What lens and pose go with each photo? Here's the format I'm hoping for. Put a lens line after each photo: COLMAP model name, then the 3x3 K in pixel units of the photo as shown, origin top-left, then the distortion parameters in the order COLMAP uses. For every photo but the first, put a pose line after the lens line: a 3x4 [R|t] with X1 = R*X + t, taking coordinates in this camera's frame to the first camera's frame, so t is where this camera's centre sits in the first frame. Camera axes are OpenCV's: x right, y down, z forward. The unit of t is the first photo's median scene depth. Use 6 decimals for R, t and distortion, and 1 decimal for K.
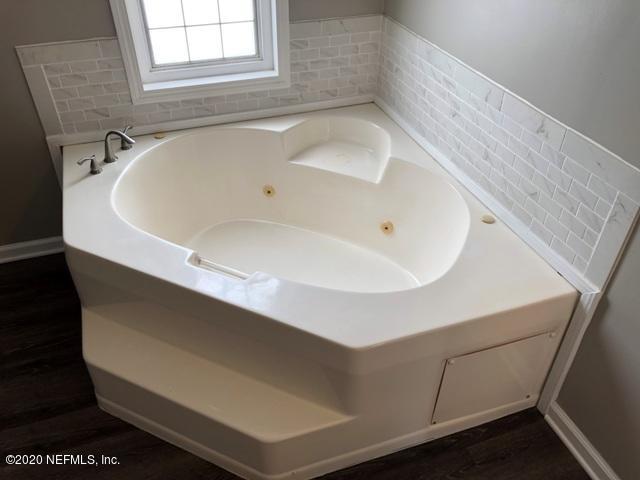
lens RADIAL K [[530.0, 0, 320.0], [0, 530.0, 240.0], [0, 0, 1]] dist [0.026300, -0.011099]
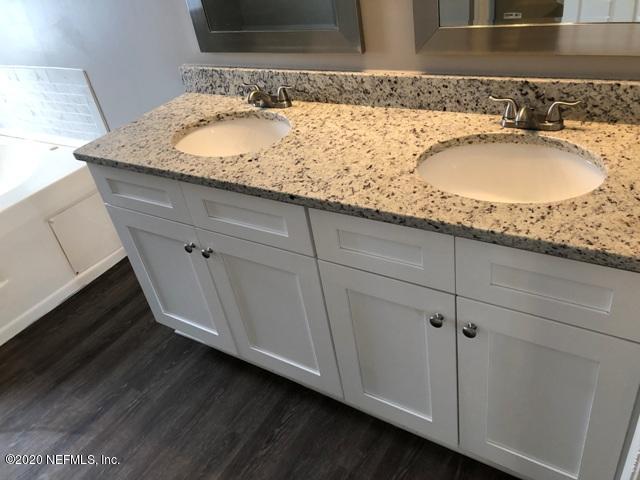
lens RADIAL K [[522.3, 0, 313.1], [0, 522.3, 238.9], [0, 0, 1]] dist [0.047506, -0.010474]
pose [[0.786915, -0.448694, 0.423602, 0.111023], [0.498605, 0.866791, -0.008112, 0.445563], [-0.363535, 0.217593, 0.905812, -0.458907]]
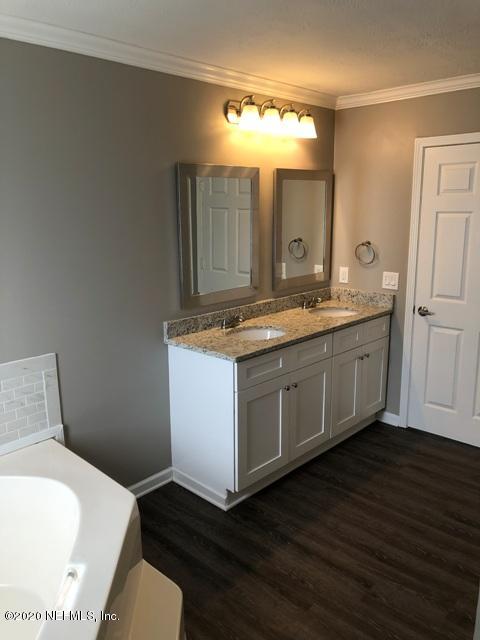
lens RADIAL K [[534.3, 0, 240.0], [0, 534.3, 320.0], [0, 0, 1]] dist [-0.034367, -0.003661]
pose [[-0.458395, -0.203997, 0.865020, -0.745126], [0.550957, 0.698485, 0.456688, -0.390890], [-0.697367, 0.685933, -0.207789, 0.459163]]
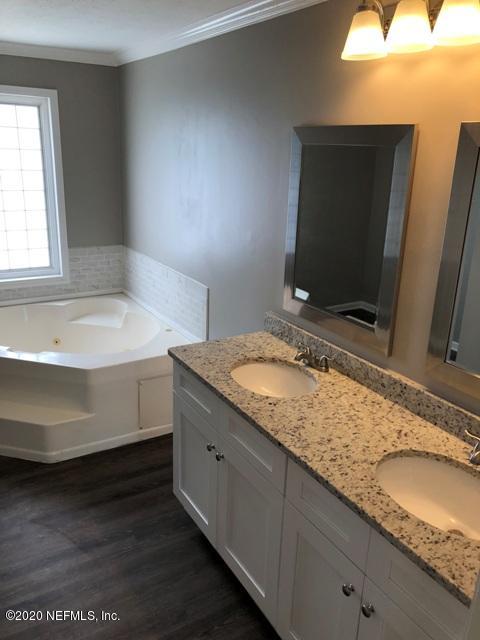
lens RADIAL K [[530.0, 0, 240.0], [0, 530.0, 320.0], [0, 0, 1]] dist [0.026300, -0.011099]
pose [[0.980515, -0.040093, 0.192310, 0.155267], [0.101961, 0.940630, -0.323758, 0.462743], [-0.167912, 0.337058, 0.926389, -0.691582]]
